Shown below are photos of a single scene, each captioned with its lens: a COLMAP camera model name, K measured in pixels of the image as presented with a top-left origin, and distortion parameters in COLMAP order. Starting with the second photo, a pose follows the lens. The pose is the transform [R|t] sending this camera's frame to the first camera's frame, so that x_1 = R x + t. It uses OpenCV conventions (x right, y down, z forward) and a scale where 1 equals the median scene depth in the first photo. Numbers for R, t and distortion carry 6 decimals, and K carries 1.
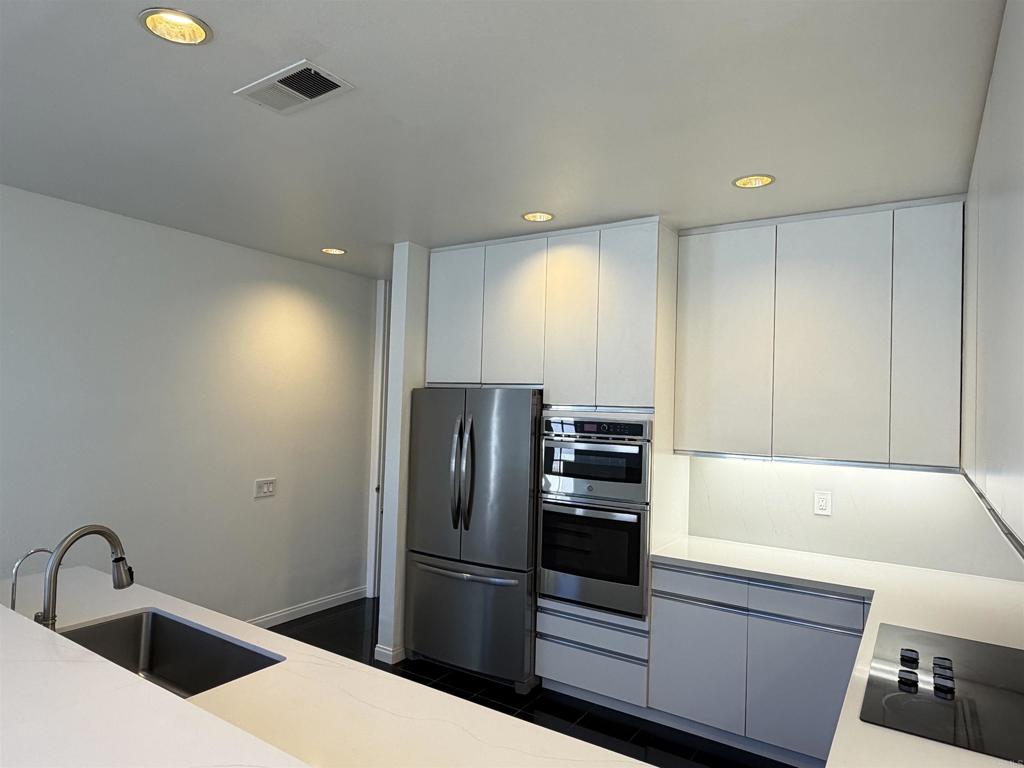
lens RADIAL K [[622.6, 0, 513.3], [0, 622.6, 386.7], [0, 0, 1]] dist [-0.009786, -0.000380]
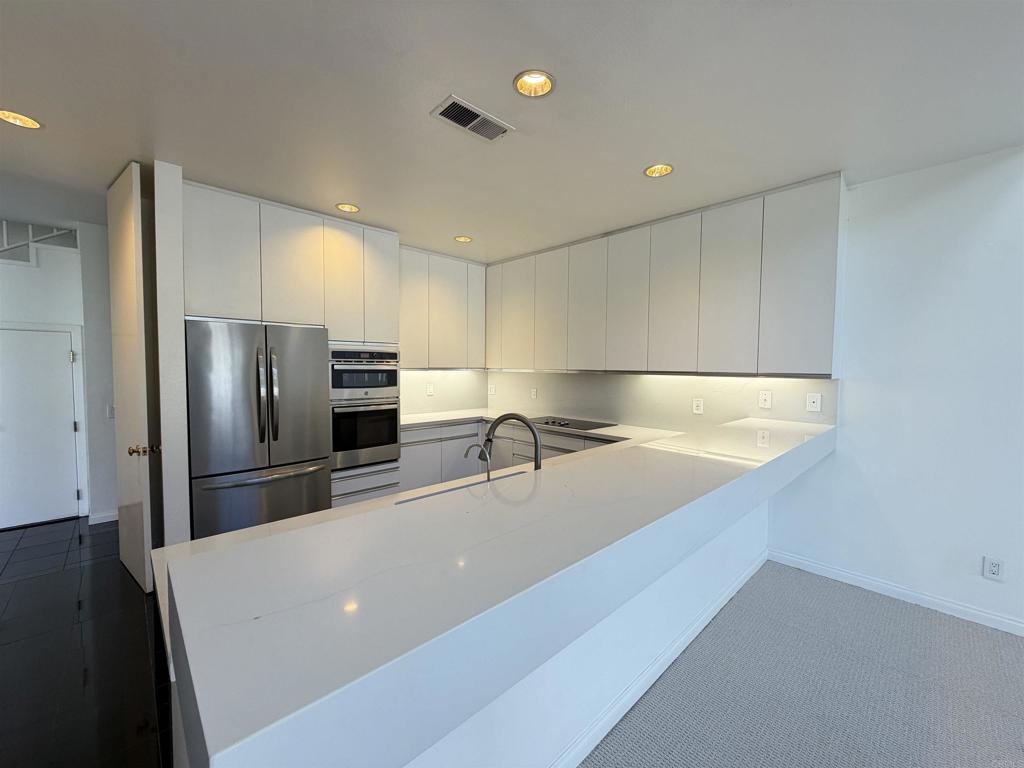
lens RADIAL K [[411.6, 0, 506.7], [0, 411.6, 384.3], [0, 0, 1]] dist [-0.001738, -0.000447]
pose [[0.231204, -0.073734, 0.970107, -0.819364], [-0.030062, 0.996106, 0.082875, 0.041518], [-0.972441, -0.048324, 0.228087, 0.407045]]
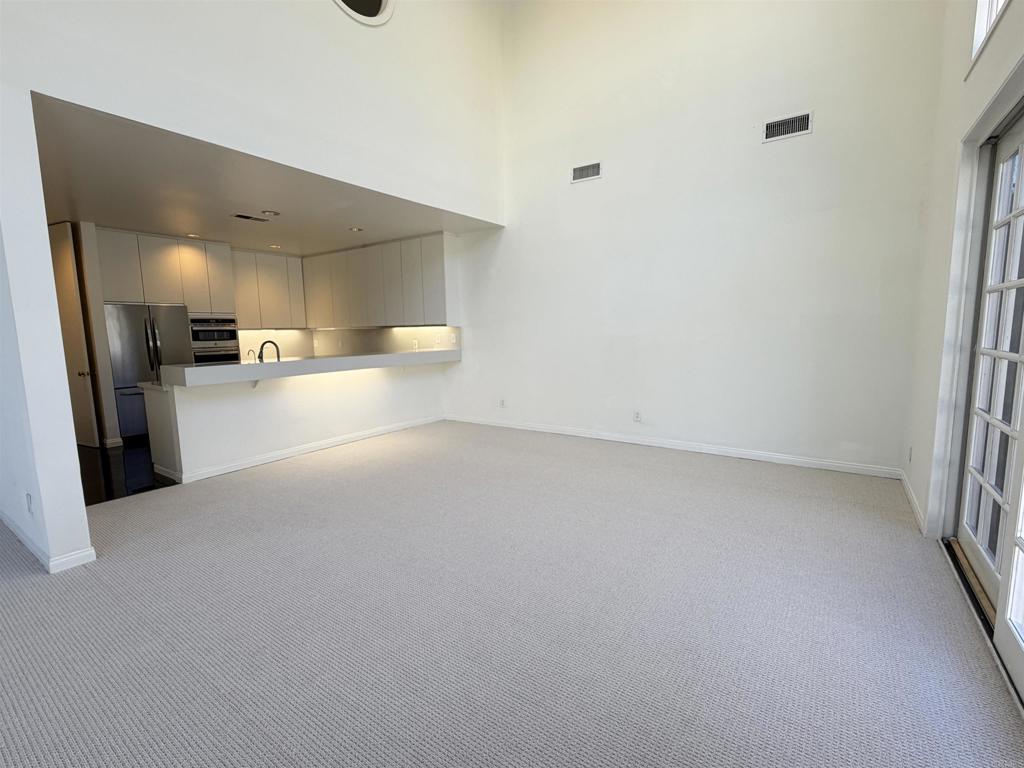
lens RADIAL K [[467.6, 0, 511.0], [0, 467.6, 383.0], [0, 0, 1]] dist [0.002688, -0.001139]
pose [[0.027741, -0.148800, 0.988478, -1.846265], [-0.007890, 0.988795, 0.149069, 0.019320], [-0.999584, -0.011934, 0.026256, -0.318239]]
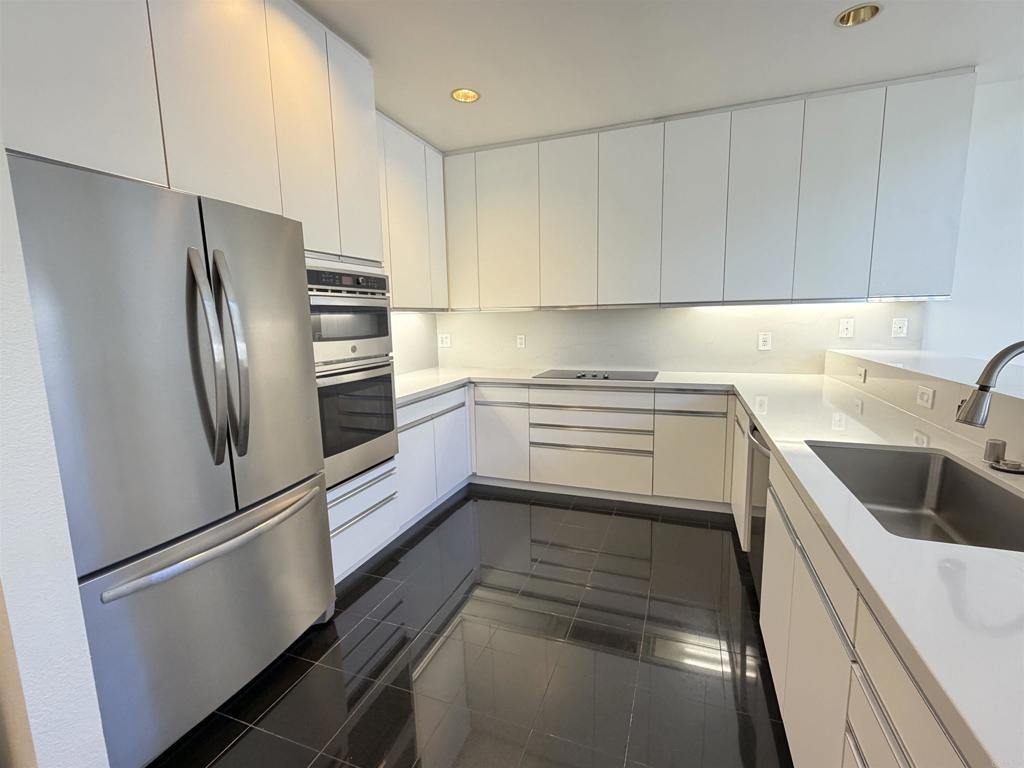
lens RADIAL K [[467.6, 0, 506.4], [0, 467.6, 383.6], [0, 0, 1]] dist [0.002688, -0.001139]
pose [[-0.216961, -0.164003, 0.962305, -0.584452], [-0.014327, 0.986215, 0.164847, 0.097123], [-0.976075, 0.021978, -0.216319, 0.929910]]
